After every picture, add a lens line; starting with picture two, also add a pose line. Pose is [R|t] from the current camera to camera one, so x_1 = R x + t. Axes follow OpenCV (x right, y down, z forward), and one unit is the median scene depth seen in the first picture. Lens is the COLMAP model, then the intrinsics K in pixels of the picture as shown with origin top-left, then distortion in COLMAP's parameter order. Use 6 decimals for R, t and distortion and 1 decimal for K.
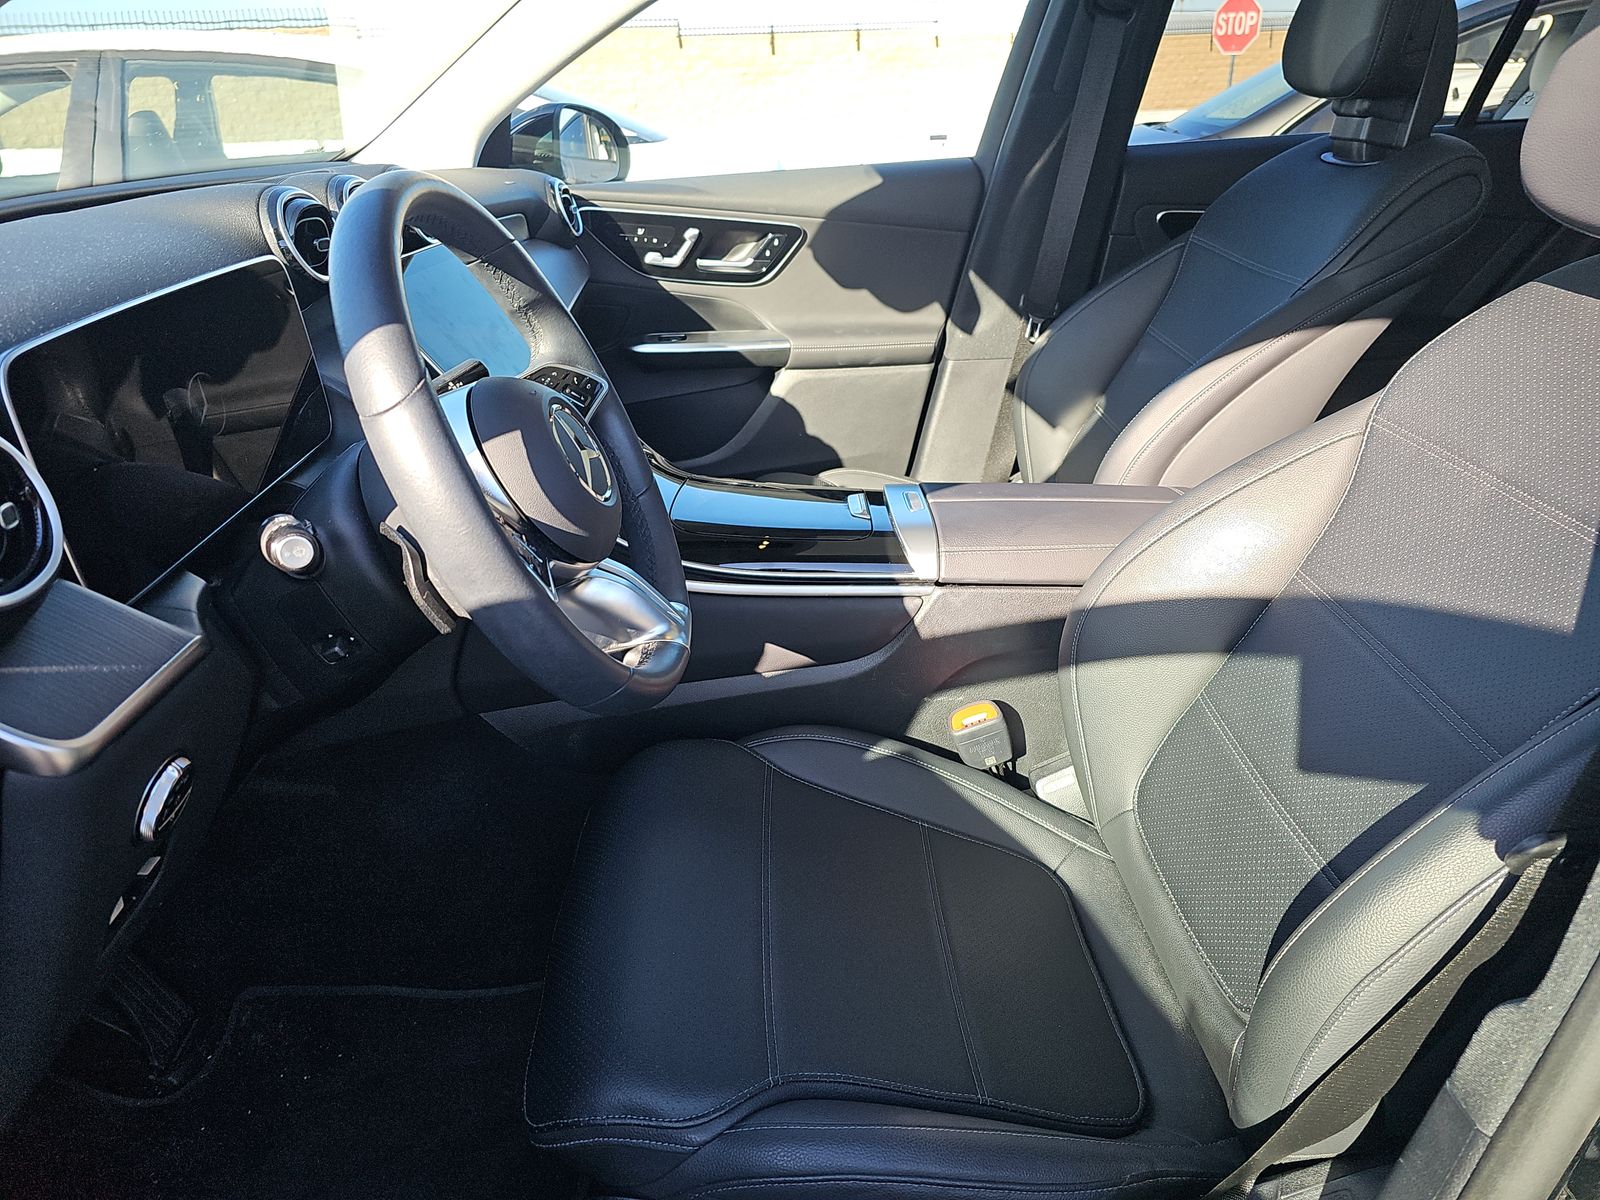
lens RADIAL K [[1077.0, 0, 801.9], [0, 1077.0, 602.0], [0, 0, 1]] dist [0.039258, -0.043355]
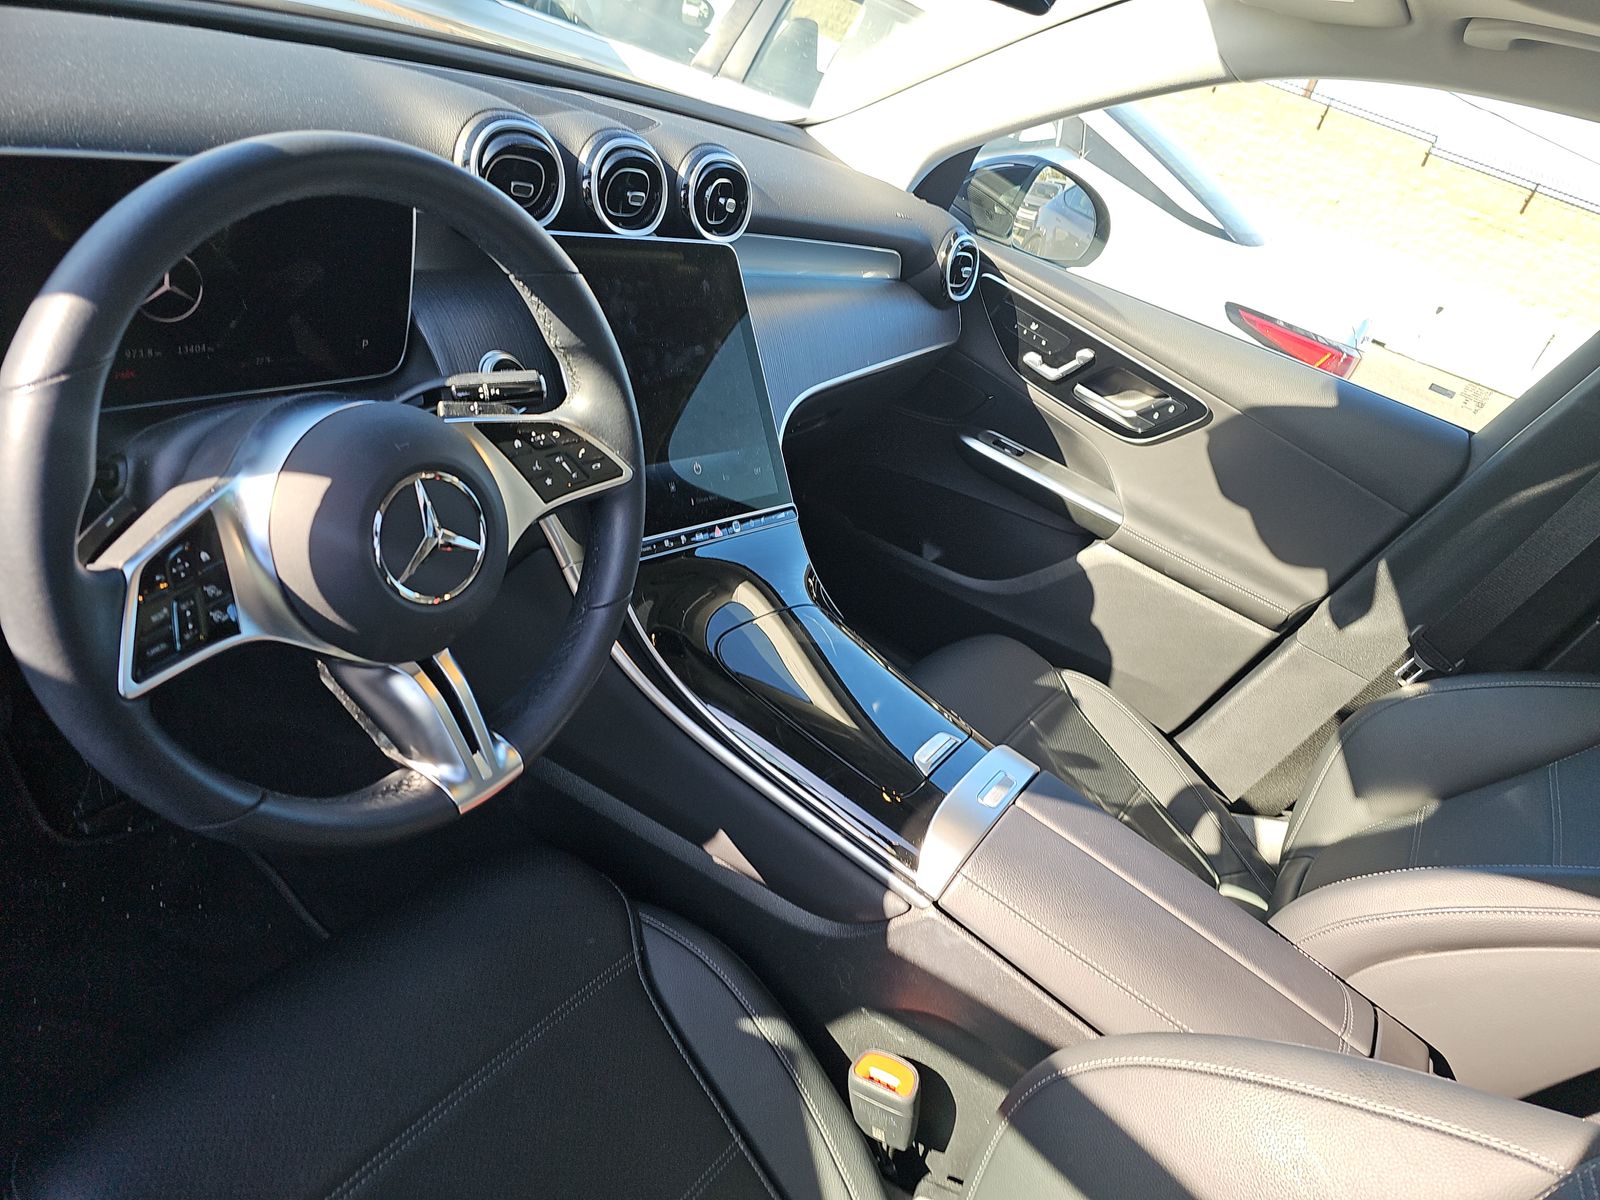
lens RADIAL K [[1077.0, 0, 801.9], [0, 1077.0, 602.0], [0, 0, 1]] dist [0.039258, -0.043355]
pose [[0.764344, 0.533192, -0.362608, 0.137929], [-0.537502, 0.837493, 0.098475, -0.138985], [0.356188, 0.119634, 0.926724, 0.151916]]
